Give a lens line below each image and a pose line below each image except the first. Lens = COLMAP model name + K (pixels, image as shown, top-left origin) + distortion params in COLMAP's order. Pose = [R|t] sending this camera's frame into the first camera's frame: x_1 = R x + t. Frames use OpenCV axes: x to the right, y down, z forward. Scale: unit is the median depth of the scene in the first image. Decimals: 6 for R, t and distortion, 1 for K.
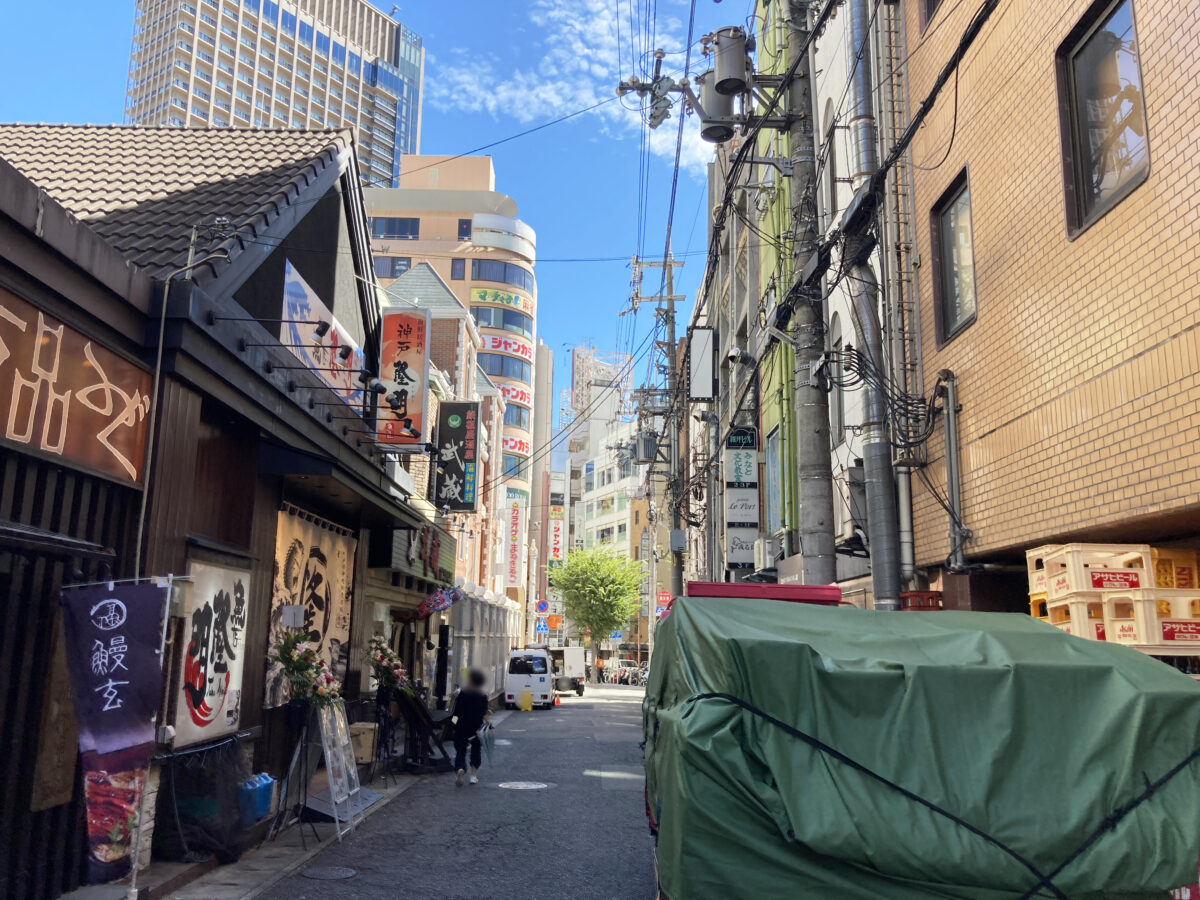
lens RADIAL K [[982.0, 0, 597.7], [0, 982.0, 442.4], [0, 0, 1]] dist [0.024932, -0.015384]
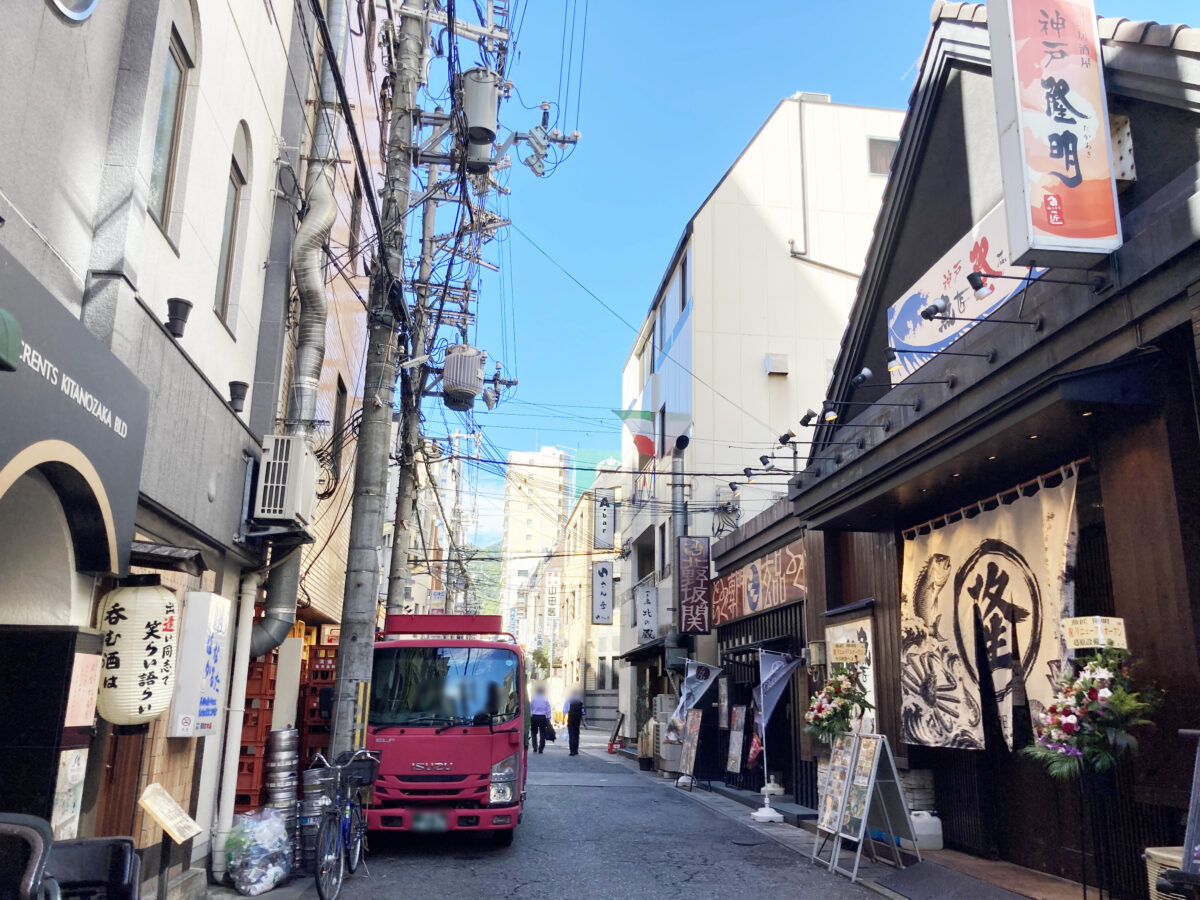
lens RADIAL K [[982.0, 0, 597.7], [0, 982.0, 442.4], [0, 0, 1]] dist [0.024932, -0.015384]
pose [[-0.991541, -0.055933, -0.117120, 0.145213], [0.002041, 0.895544, -0.444969, 0.546985], [0.129775, -0.441444, -0.887855, 2.455176]]
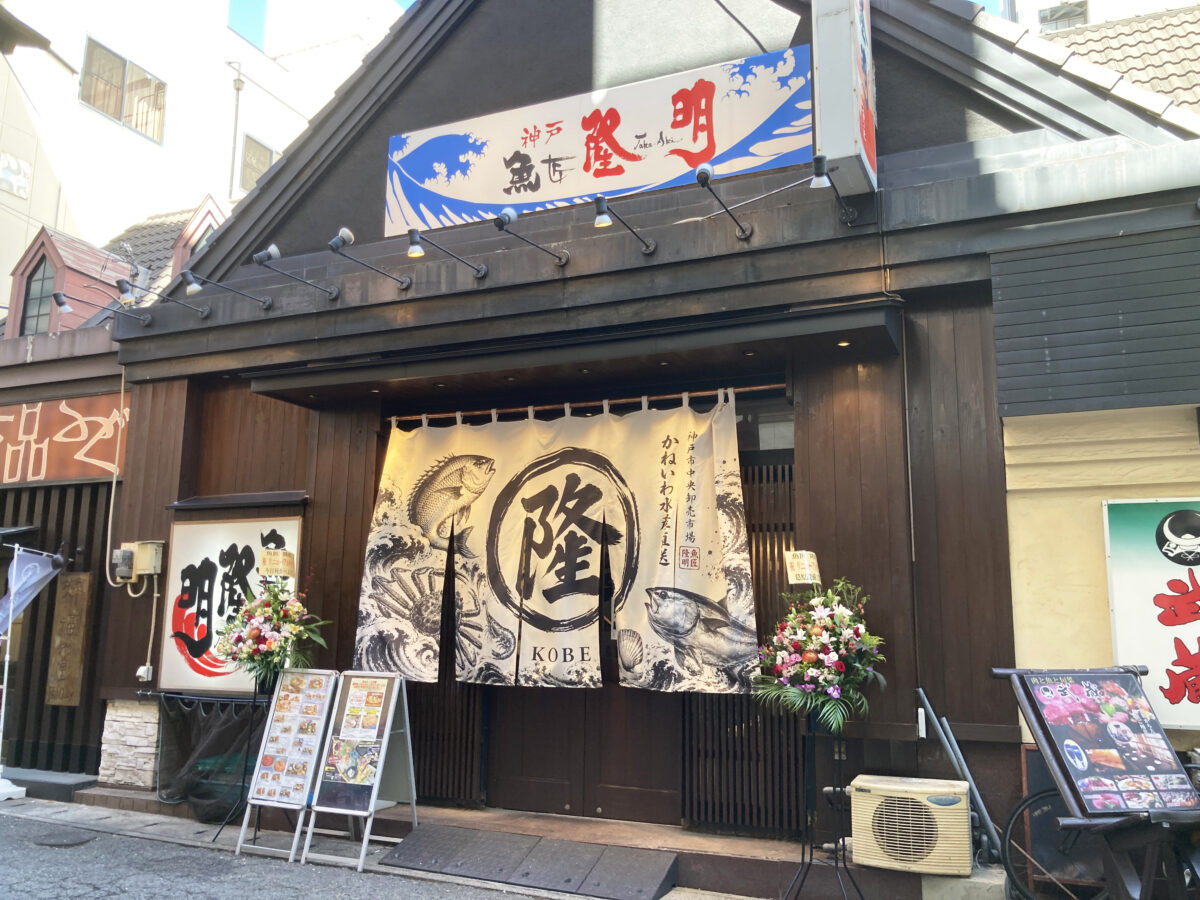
lens RADIAL K [[982.0, 0, 597.7], [0, 982.0, 442.4], [0, 0, 1]] dist [0.024932, -0.015384]
pose [[-0.396776, -0.181064, -0.899880, 0.425534], [0.164900, 0.950343, -0.263925, 0.407238], [0.902982, -0.253109, -0.347216, 1.845128]]
